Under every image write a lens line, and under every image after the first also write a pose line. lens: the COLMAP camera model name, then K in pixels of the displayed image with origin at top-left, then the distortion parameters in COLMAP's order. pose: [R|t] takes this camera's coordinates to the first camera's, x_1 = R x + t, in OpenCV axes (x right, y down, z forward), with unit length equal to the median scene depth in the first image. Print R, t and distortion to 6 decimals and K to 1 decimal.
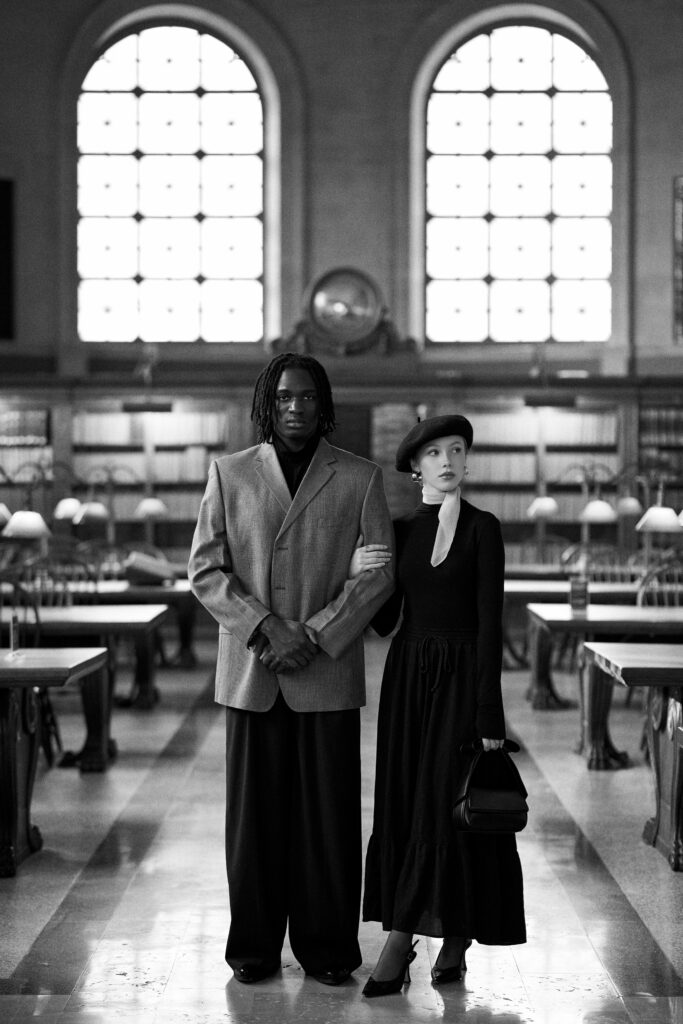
lens RADIAL K [[2301.1, 0, 341.5], [0, 2301.1, 512.0], [0, 0, 1]] dist [0.084365, -0.245503]
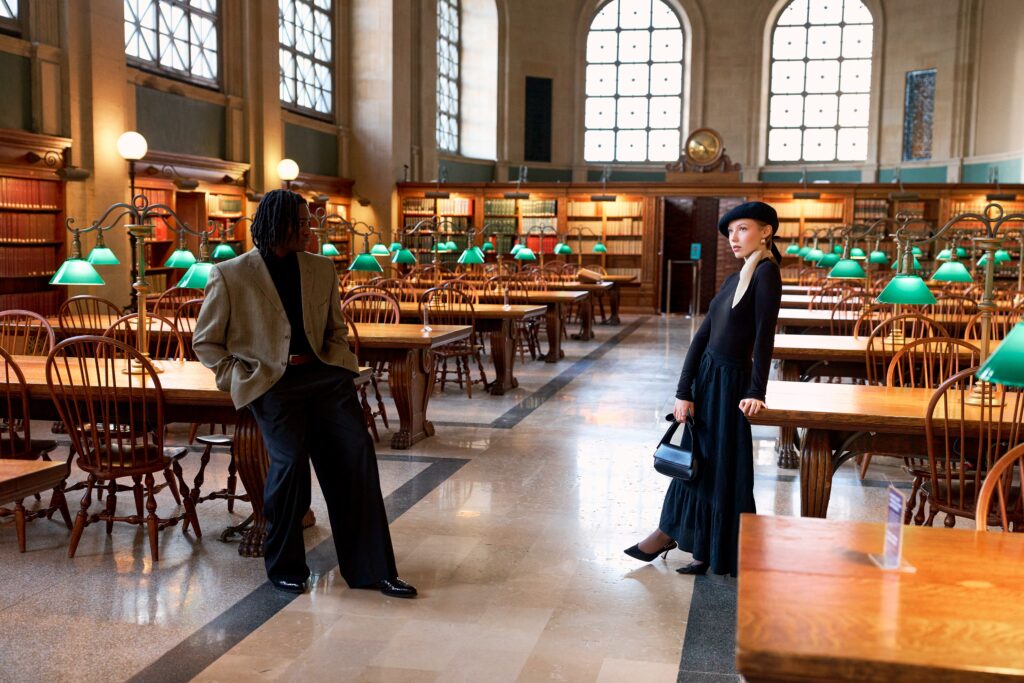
lens RADIAL K [[1285.3, 0, 512.0], [0, 1285.3, 341.5], [0, 0, 1]] dist [0.180230, -0.383914]
pose [[0.982319, 0.028002, -0.185106, 0.039048], [-0.014968, 0.997333, 0.071439, 0.000513], [0.186613, -0.067405, 0.980118, -0.111137]]
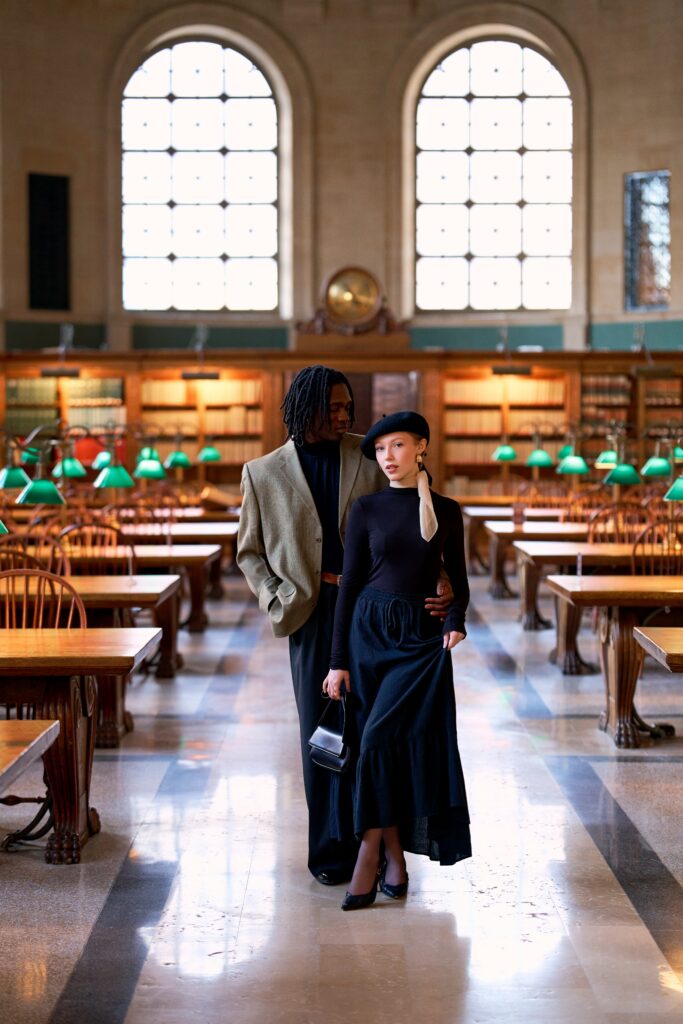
lens RADIAL K [[2301.1, 0, 341.5], [0, 2301.1, 512.0], [0, 0, 1]] dist [0.084365, -0.245503]
pose [[0.999988, -0.002422, 0.004306, -0.008247], [0.002303, 0.999621, 0.027434, -0.003364], [-0.004371, -0.027424, 0.999614, -0.221874]]
